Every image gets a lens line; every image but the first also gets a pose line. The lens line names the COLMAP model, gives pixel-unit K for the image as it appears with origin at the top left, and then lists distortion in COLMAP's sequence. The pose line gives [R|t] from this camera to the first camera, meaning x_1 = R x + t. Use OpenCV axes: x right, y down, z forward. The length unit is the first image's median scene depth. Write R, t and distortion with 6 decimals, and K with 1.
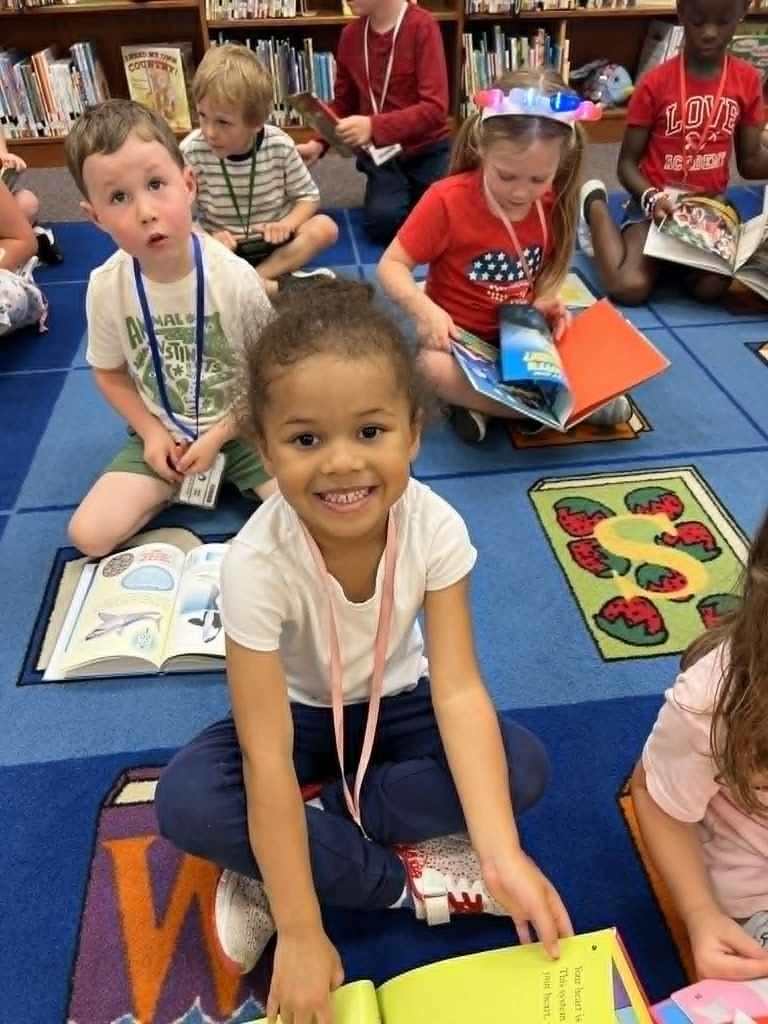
lens RADIAL K [[755.4, 0, 392.3], [0, 755.4, 521.4], [0, 0, 1]] dist [0.037981, -0.050609]
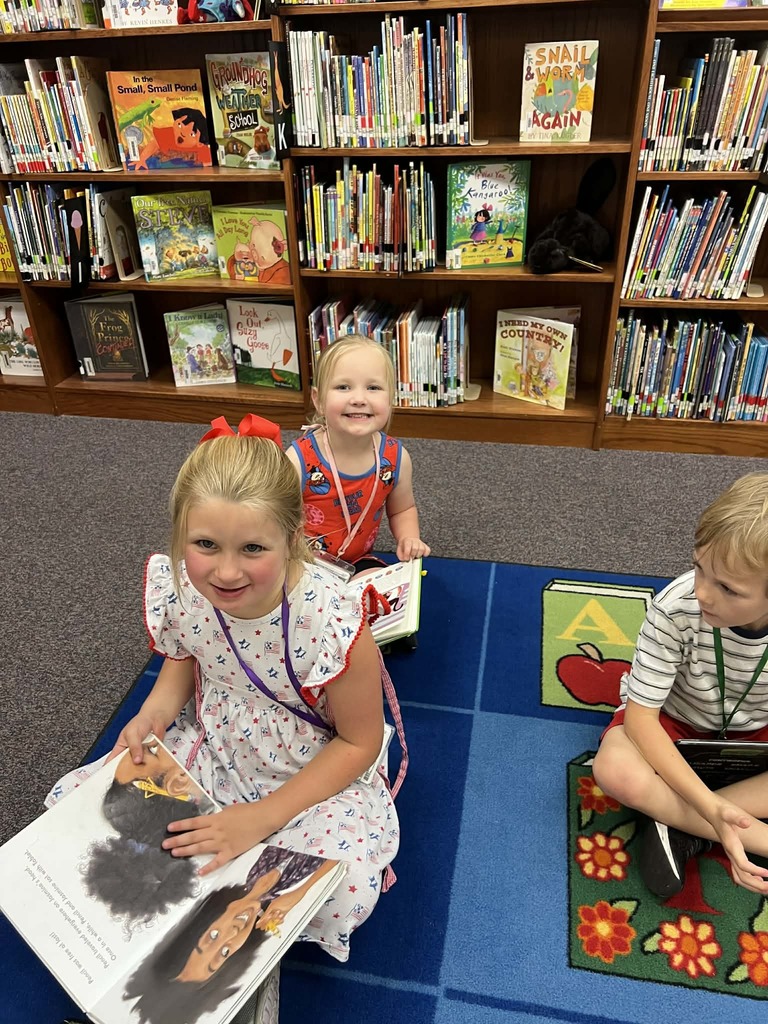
lens RADIAL K [[755.4, 0, 387.2], [0, 755.4, 507.2], [0, 0, 1]] dist [0.037981, -0.050609]
pose [[0.952091, 0.146977, -0.268180, -0.223114], [-0.182837, 0.976521, -0.113920, -0.306329], [0.245140, 0.157495, 0.956609, 0.221137]]
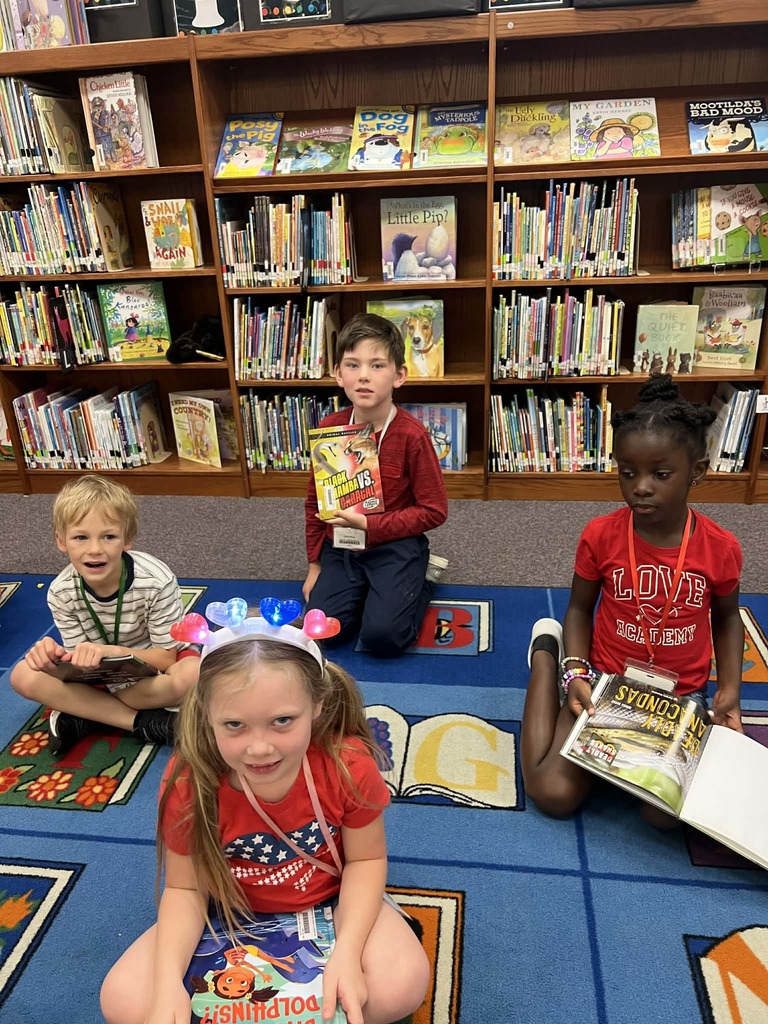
lens RADIAL K [[755.4, 0, 401.4], [0, 755.4, 518.2], [0, 0, 1]] dist [0.037981, -0.050609]
pose [[0.968328, 0.077792, -0.237255, 0.223689], [-0.135663, 0.961650, -0.238379, -0.255244], [0.209612, 0.263016, 0.941746, 0.123633]]
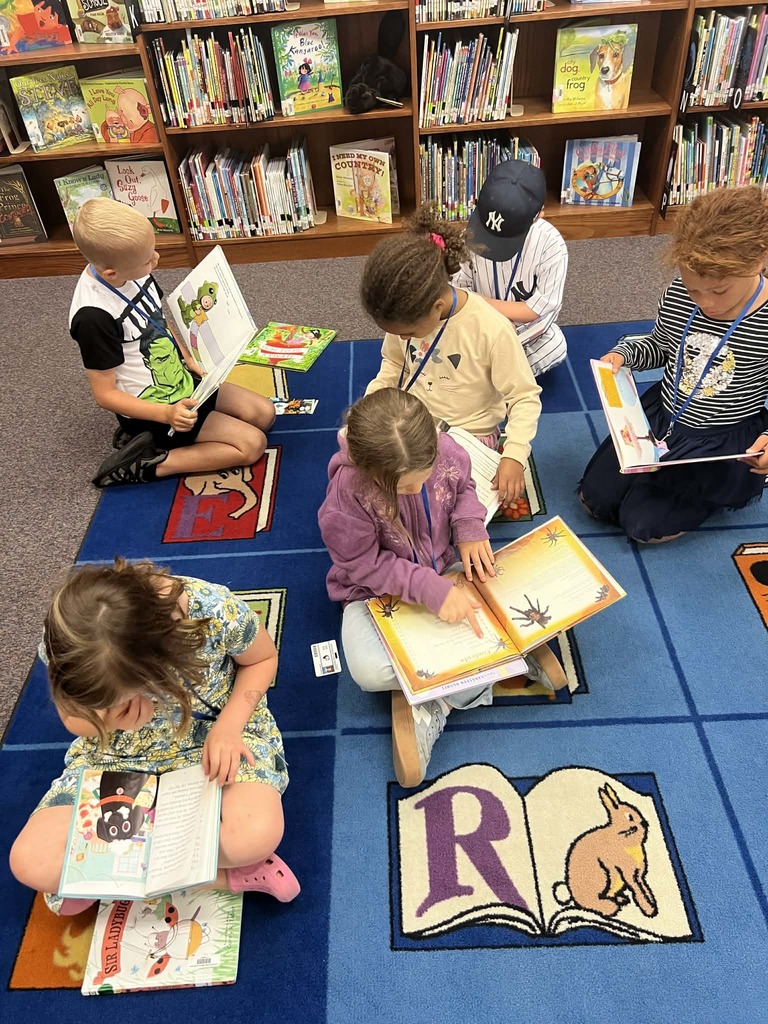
lens RADIAL K [[755.4, 0, 378.5], [0, 755.4, 511.7], [0, 0, 1]] dist [0.037981, -0.050609]
pose [[0.991961, 0.036385, -0.121203, -0.149813], [-0.028065, 0.997176, 0.069655, -0.206675], [0.123395, -0.065693, 0.990181, -0.051192]]
